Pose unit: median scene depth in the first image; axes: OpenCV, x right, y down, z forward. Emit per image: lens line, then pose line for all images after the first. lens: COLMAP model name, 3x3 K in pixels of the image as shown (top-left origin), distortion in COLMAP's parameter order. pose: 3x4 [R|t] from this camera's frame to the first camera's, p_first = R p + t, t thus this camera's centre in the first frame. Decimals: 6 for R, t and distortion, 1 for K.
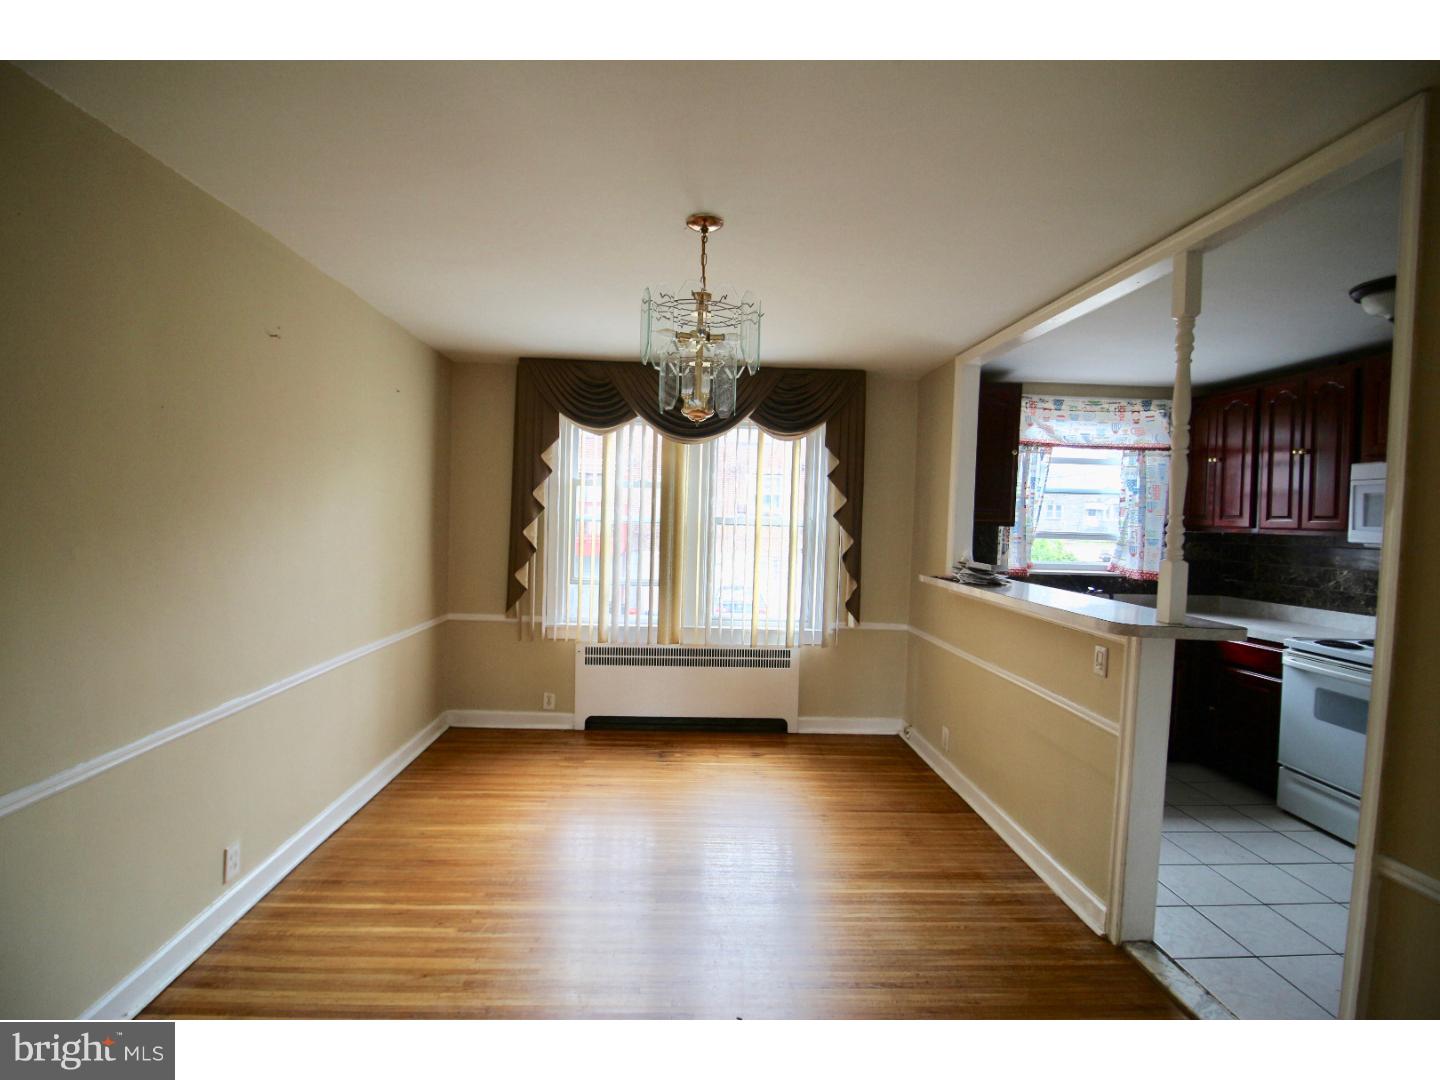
lens RADIAL K [[666.0, 0, 698.4], [0, 666.0, 543.5], [0, 0, 1]] dist [-0.001909, -0.010779]
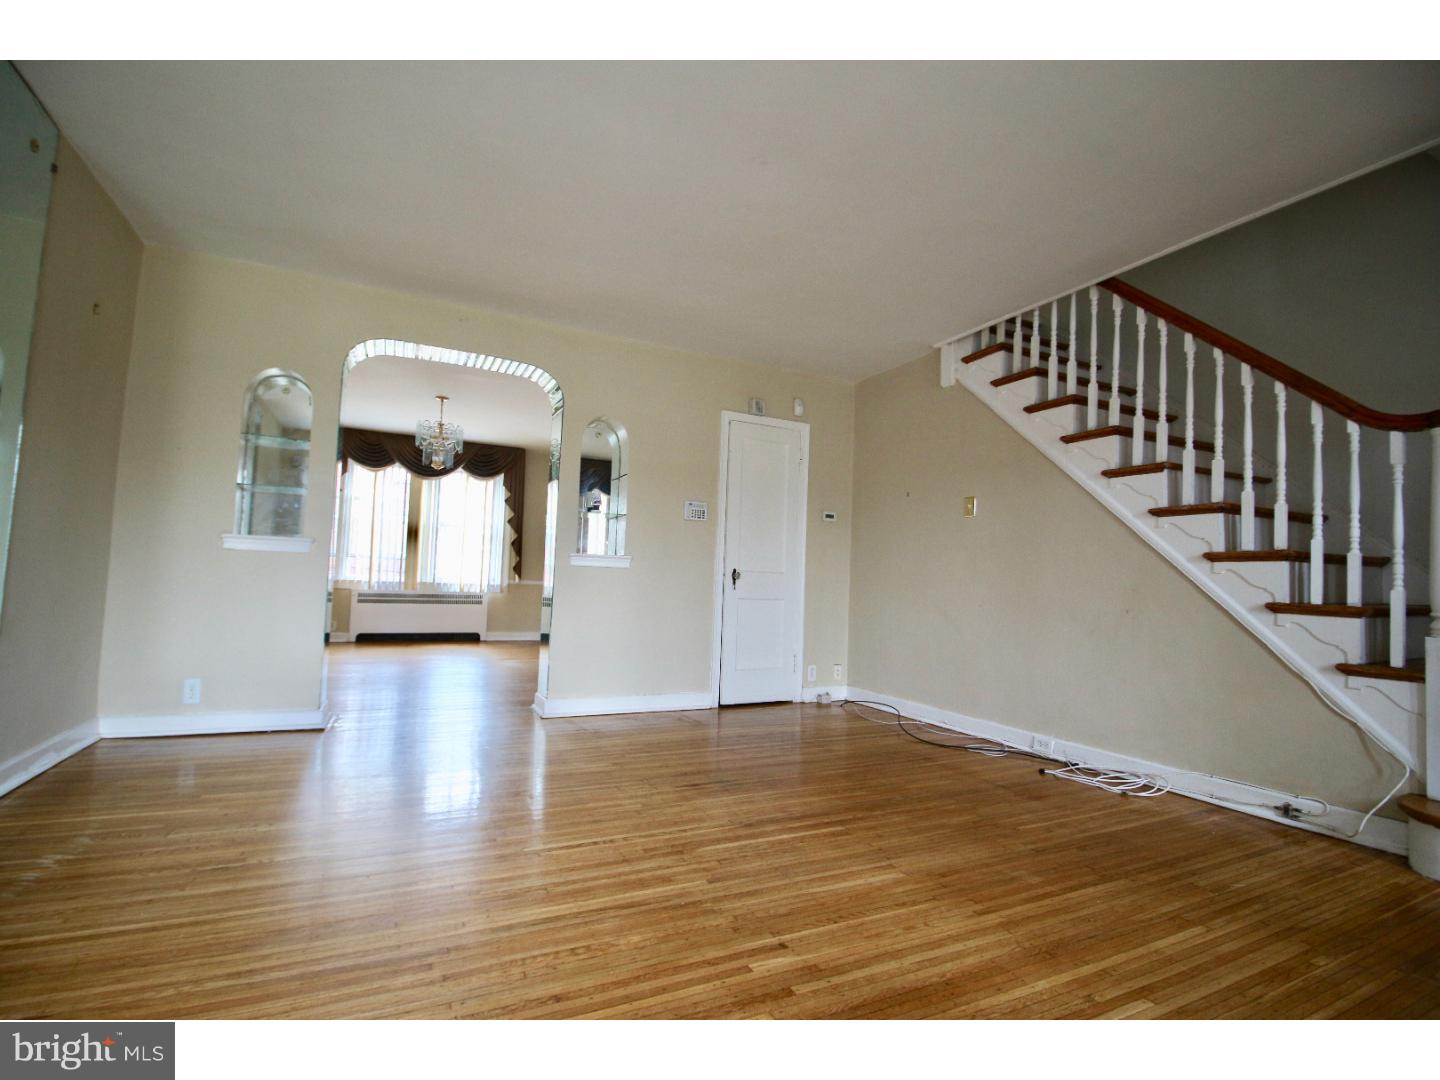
lens RADIAL K [[666.0, 0, 703.6], [0, 666.0, 543.9], [0, 0, 1]] dist [-0.001909, -0.010779]
pose [[0.916113, 0.026009, 0.400075, -0.044621], [0.006293, 0.996838, -0.079215, 0.179186], [-0.400870, 0.075087, 0.913053, -0.985497]]
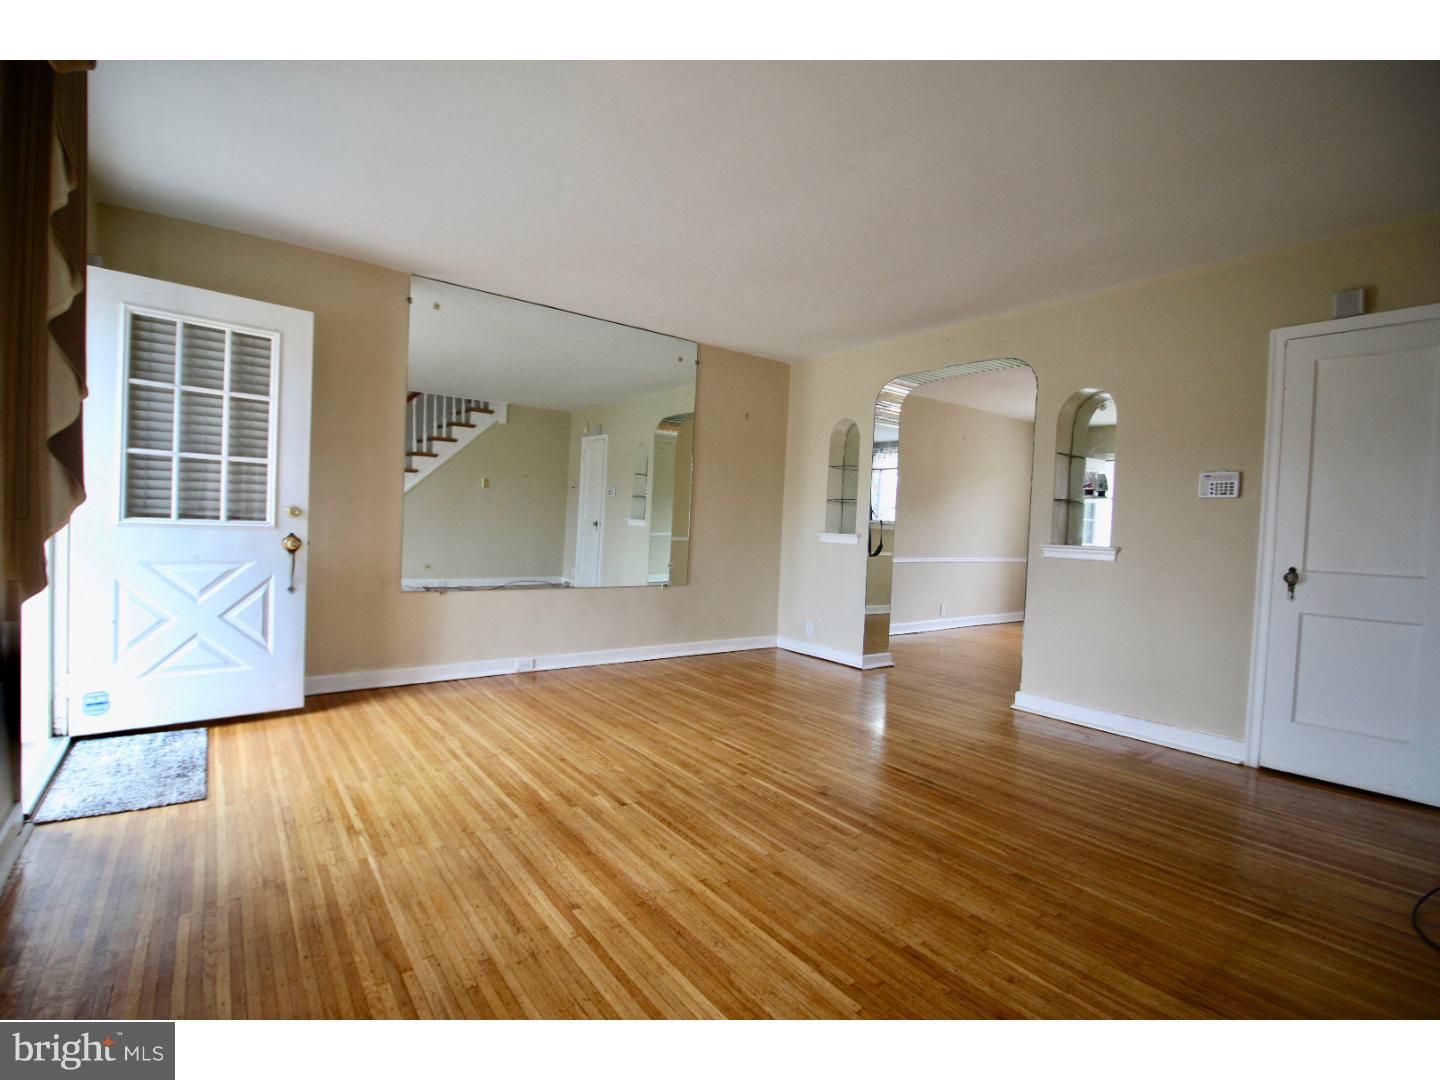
lens RADIAL K [[666.0, 0, 701.6], [0, 666.0, 545.2], [0, 0, 1]] dist [-0.001909, -0.010779]
pose [[0.565991, 0.020060, -0.824167, 0.679149], [-0.057202, 0.998250, -0.014986, 0.155869], [0.822425, 0.055626, 0.566148, -0.925796]]
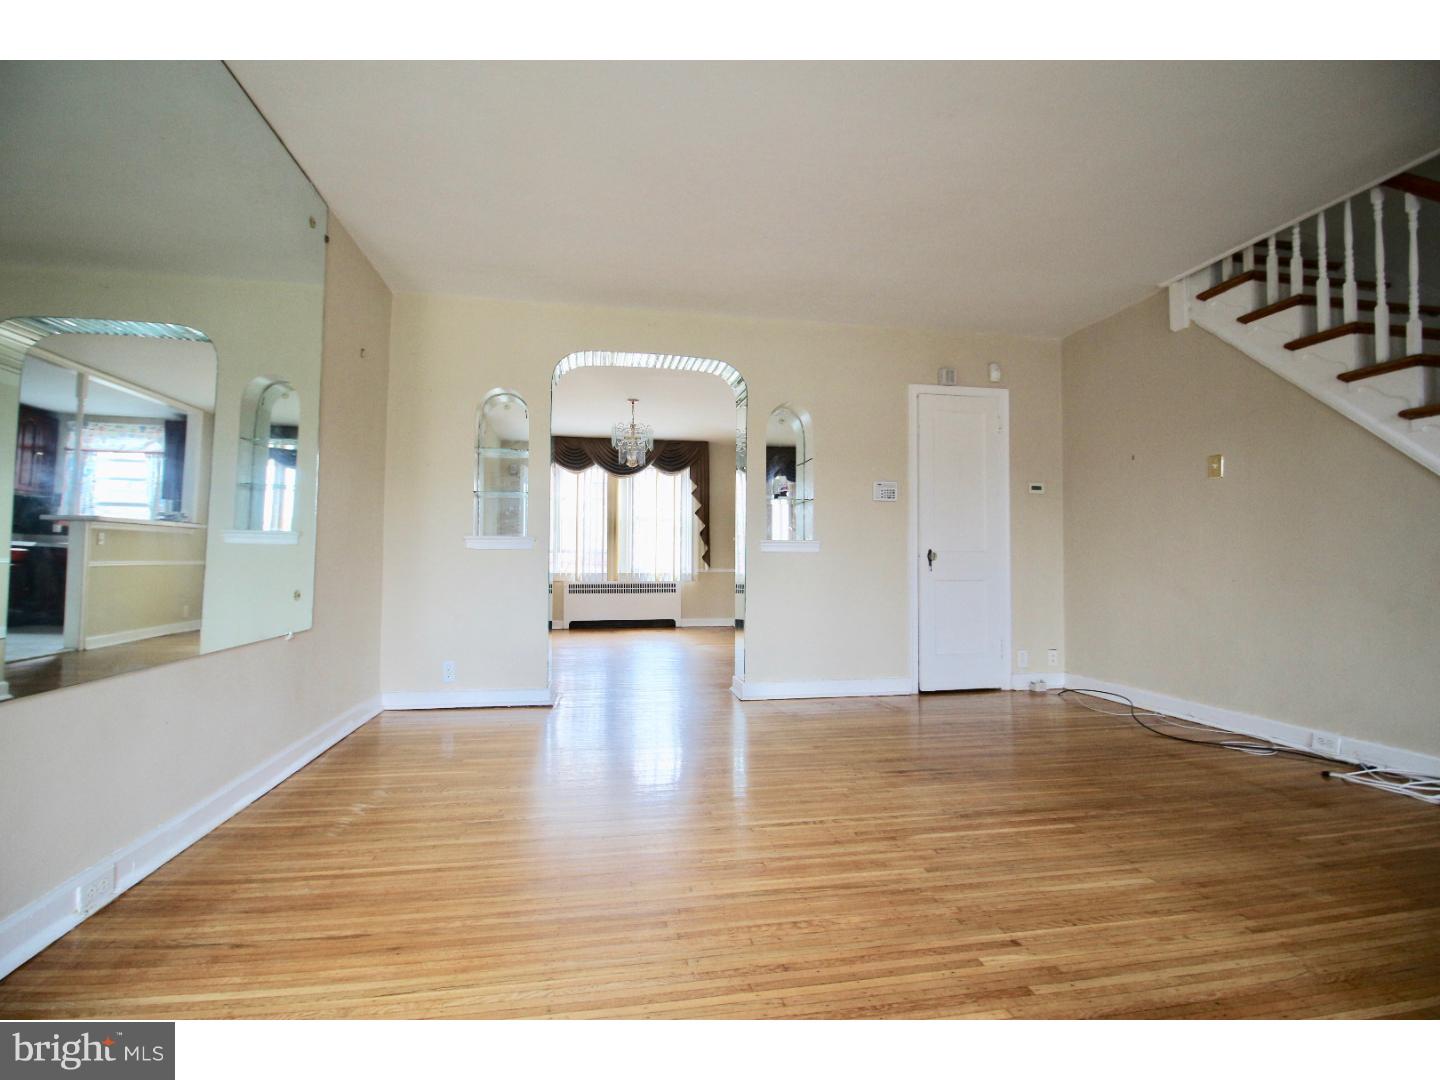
lens RADIAL K [[666.0, 0, 701.6], [0, 666.0, 542.4], [0, 0, 1]] dist [-0.001909, -0.010779]
pose [[0.989937, -0.021507, 0.139864, -0.059447], [0.030901, 0.997384, -0.065342, 0.180055], [-0.138093, 0.069006, 0.988012, -0.986210]]
